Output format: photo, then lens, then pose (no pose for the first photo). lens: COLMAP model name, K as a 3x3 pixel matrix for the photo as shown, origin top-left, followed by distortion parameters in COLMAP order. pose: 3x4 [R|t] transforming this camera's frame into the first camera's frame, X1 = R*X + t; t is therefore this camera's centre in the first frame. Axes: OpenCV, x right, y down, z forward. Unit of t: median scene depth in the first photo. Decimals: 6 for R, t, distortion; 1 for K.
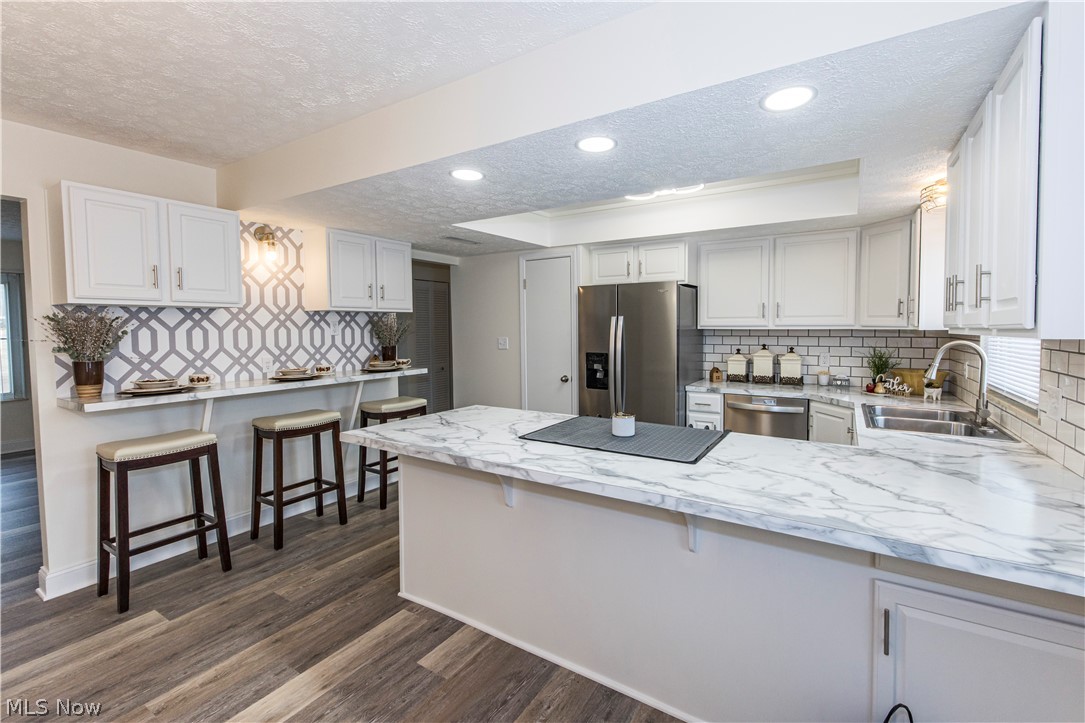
lens RADIAL K [[457.0, 0, 569.1], [0, 457.0, 347.0], [0, 0, 1]] dist [0.002670, 0.000064]
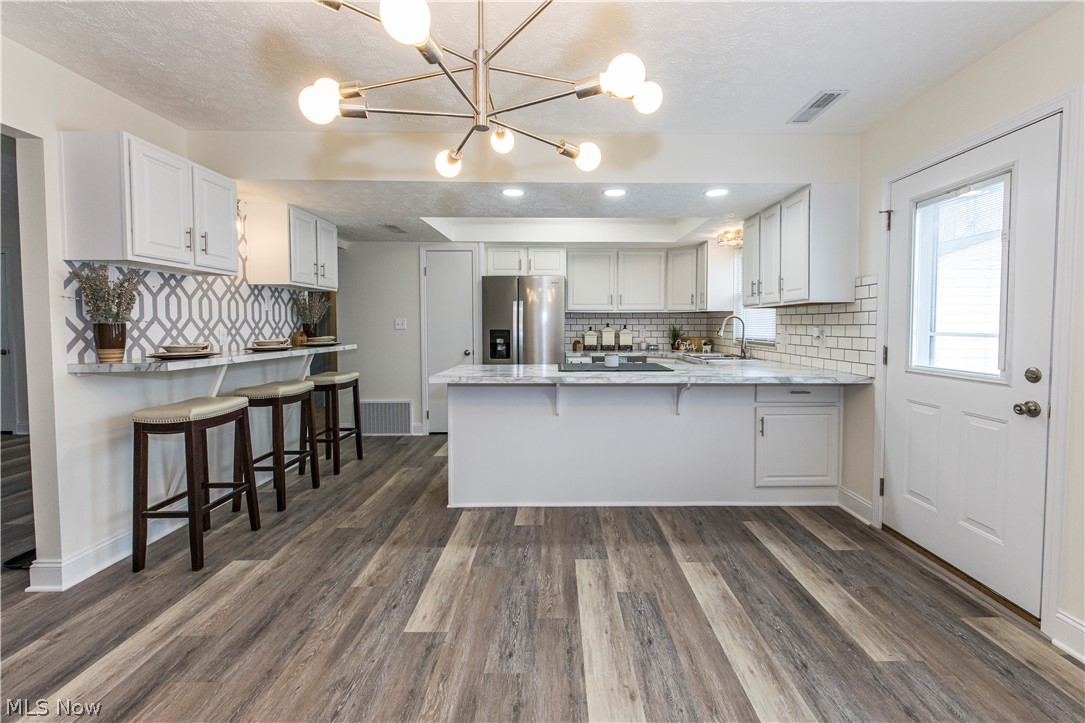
lens RADIAL K [[464.6, 0, 548.5], [0, 464.6, 341.4], [0, 0, 1]] dist [0.018225, -0.000194]
pose [[0.860511, -0.013474, 0.509254, -0.561848], [0.019293, 0.999795, -0.006147, 0.065245], [-0.509067, 0.015114, 0.860594, -0.196654]]
